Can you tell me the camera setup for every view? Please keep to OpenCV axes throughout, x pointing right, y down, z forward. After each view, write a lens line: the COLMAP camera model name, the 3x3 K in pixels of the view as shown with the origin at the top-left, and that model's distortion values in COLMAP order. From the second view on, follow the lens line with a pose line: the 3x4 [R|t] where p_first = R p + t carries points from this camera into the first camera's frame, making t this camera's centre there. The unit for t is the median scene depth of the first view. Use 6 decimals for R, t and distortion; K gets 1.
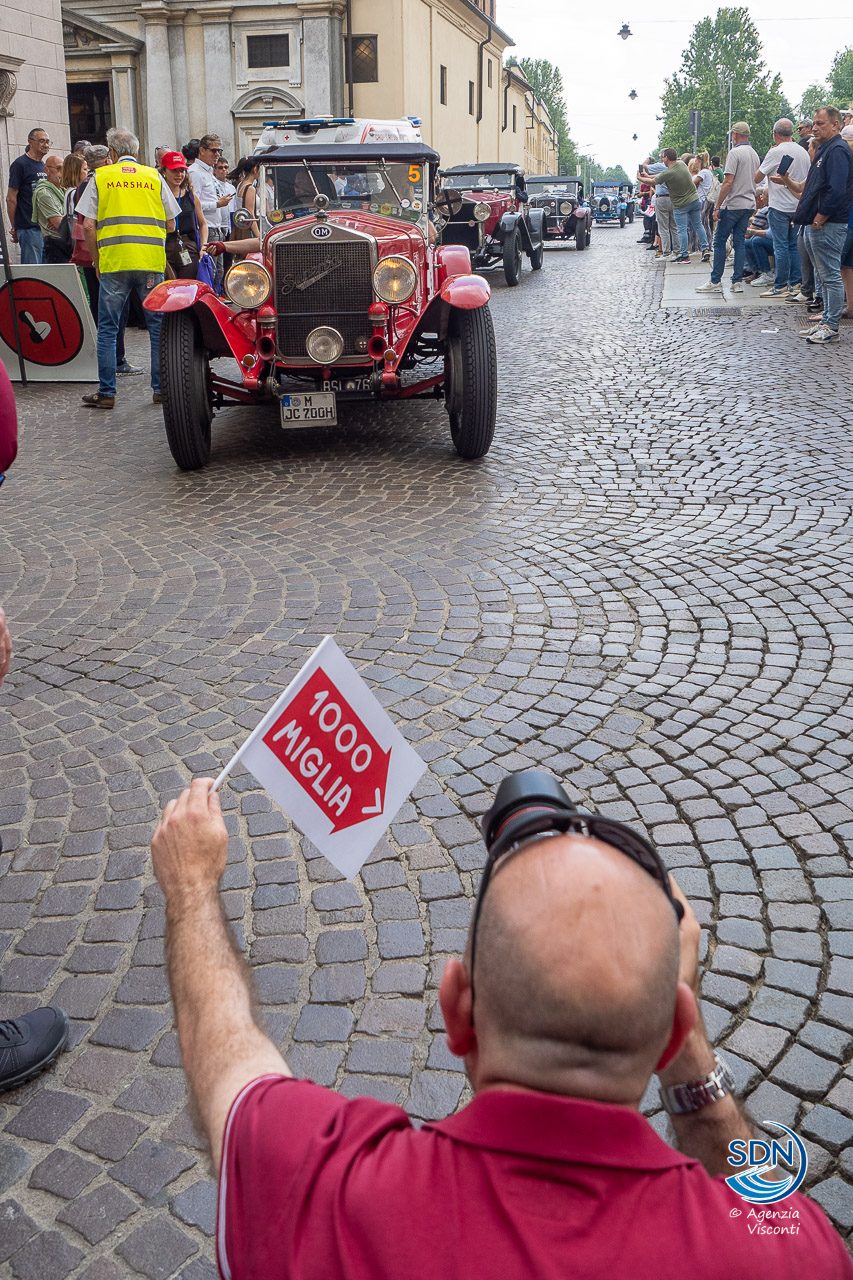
lens RADIAL K [[1169.3, 0, 419.7], [0, 1169.3, 474.7], [0, 0, 1]] dist [-0.026037, 0.000000]
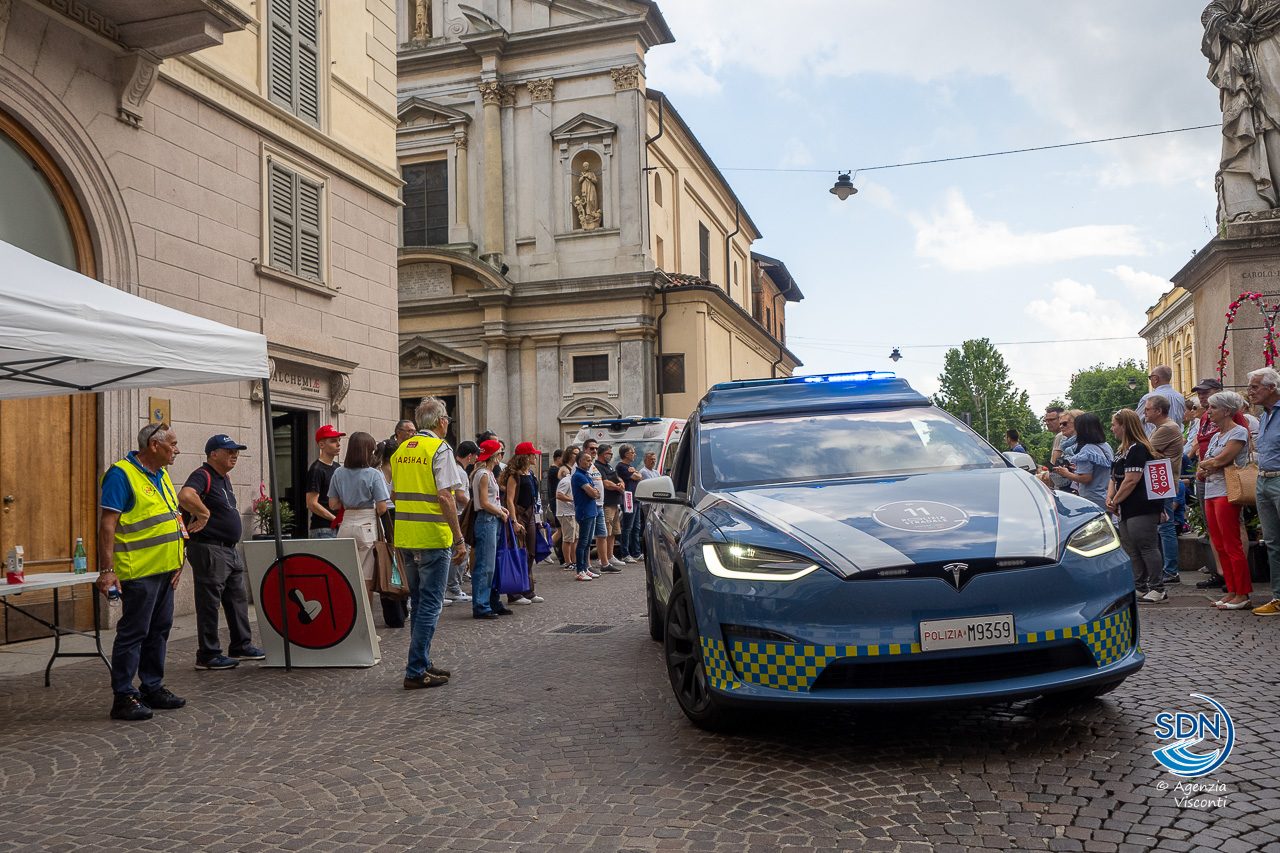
lens RADIAL K [[1000.3, 0, 645.4], [0, 1000.3, 469.7], [0, 0, 1]] dist [-0.044274, 0.041777]
pose [[0.996833, -0.008794, -0.079034, 0.002940], [-0.011810, 0.966476, -0.256484, -0.009470], [0.078640, 0.256605, 0.963312, 0.065067]]
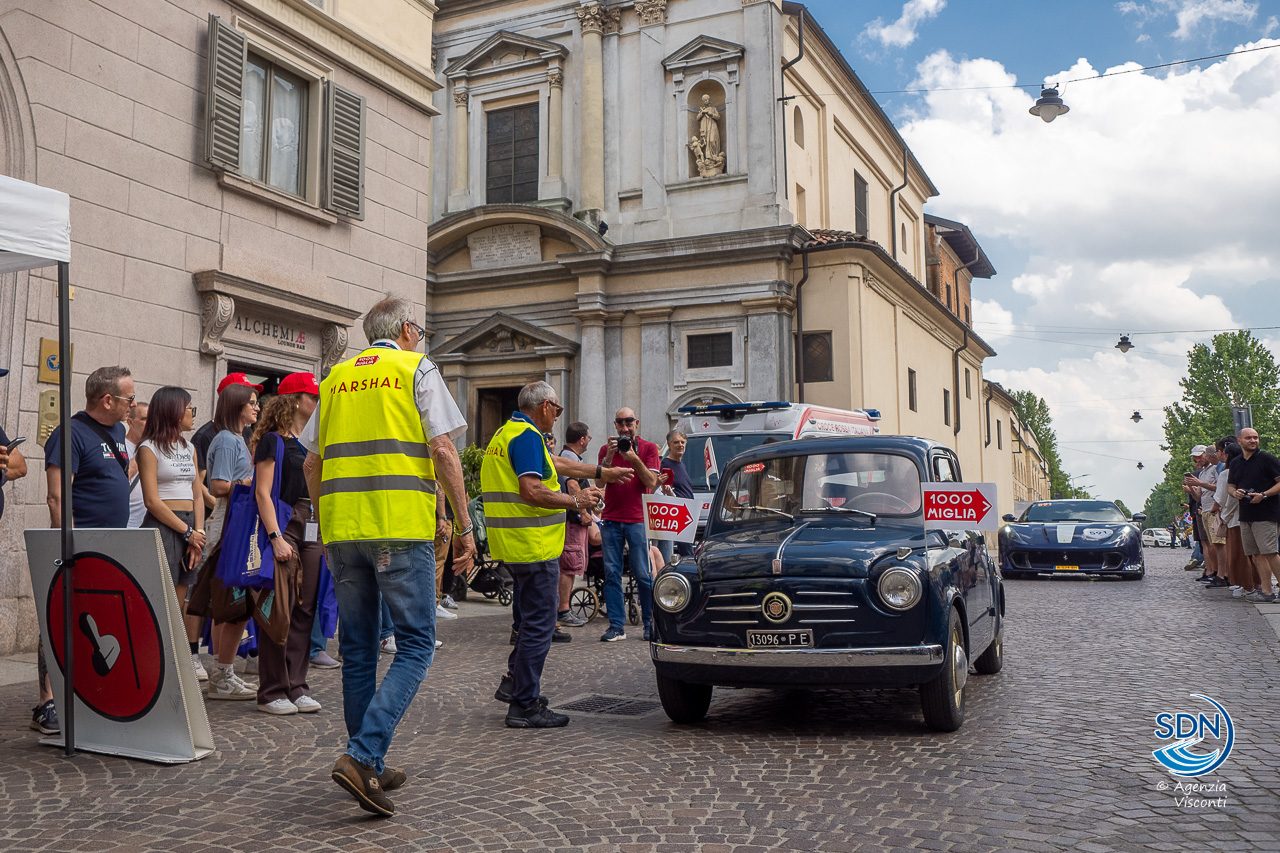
lens RADIAL K [[1162.9, 0, 546.0], [0, 1162.9, 365.0], [0, 0, 1]] dist [-0.012637, 0.000000]
pose [[0.957450, -0.016697, -0.288117, 0.010043], [-0.088534, 0.933197, -0.348290, -0.023249], [0.274685, 0.358978, 0.892011, 0.153296]]
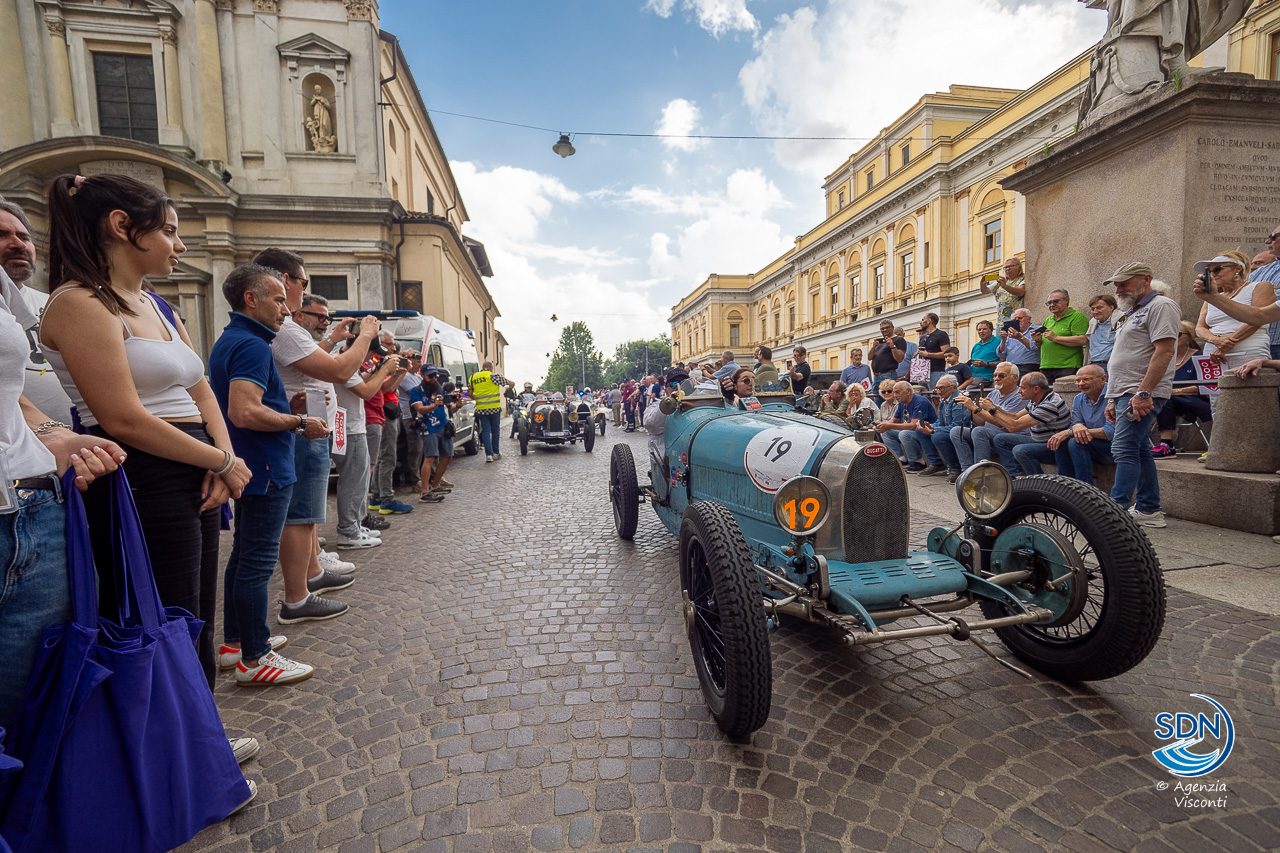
lens RADIAL K [[539.3, 0, 633.5], [0, 539.3, 442.9], [0, 0, 1]] dist [-0.023564, 0.007677]
pose [[0.934385, -0.029378, 0.355050, -0.033284], [0.087356, 0.985063, -0.148388, -0.085469], [-0.345388, 0.169667, 0.922995, 0.384339]]
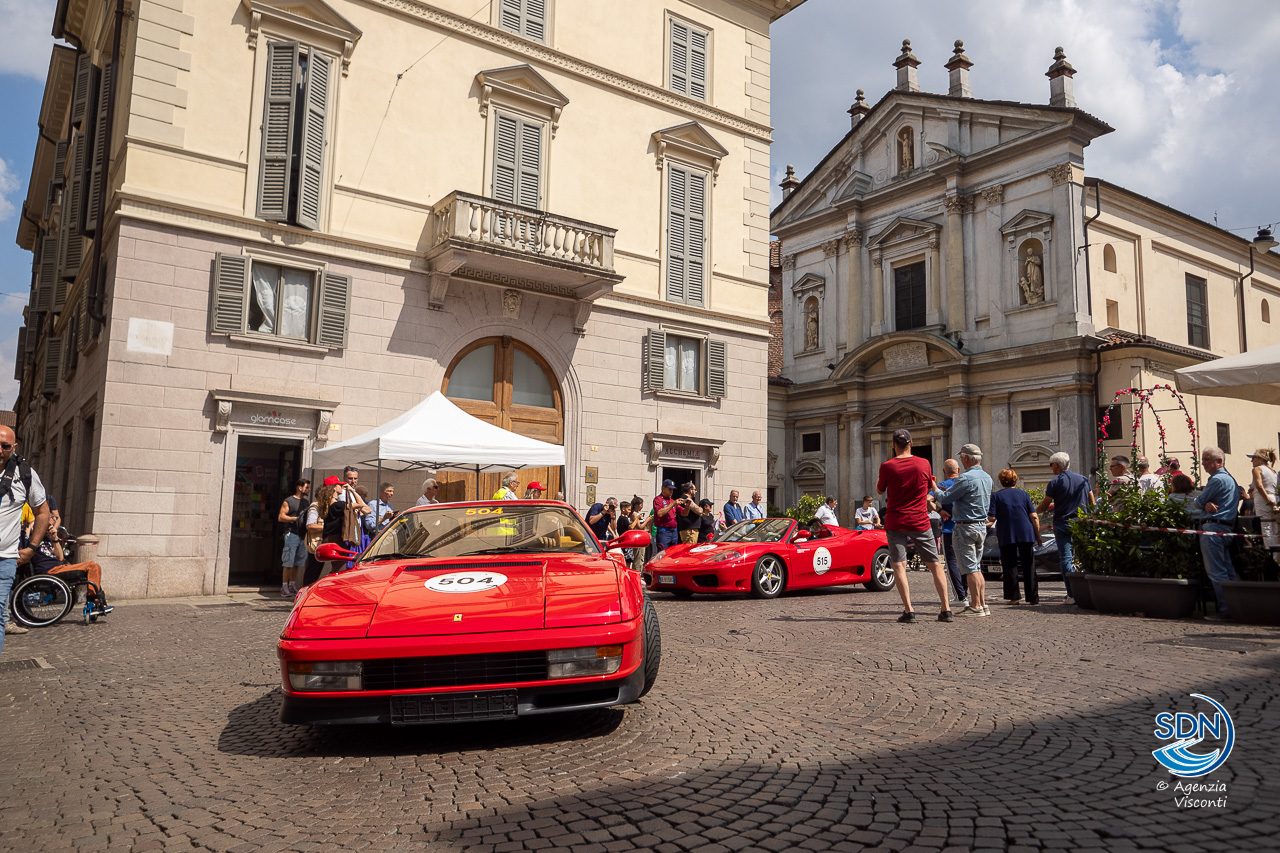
lens RADIAL K [[913.4, 0, 645.4], [0, 913.4, 419.4], [0, 0, 1]] dist [-0.000016, -0.005619]
pose [[0.728673, -0.052241, -0.682866, 0.271791], [-0.186051, 0.944489, -0.270787, 0.014188], [0.659106, 0.324363, 0.678504, -0.039880]]
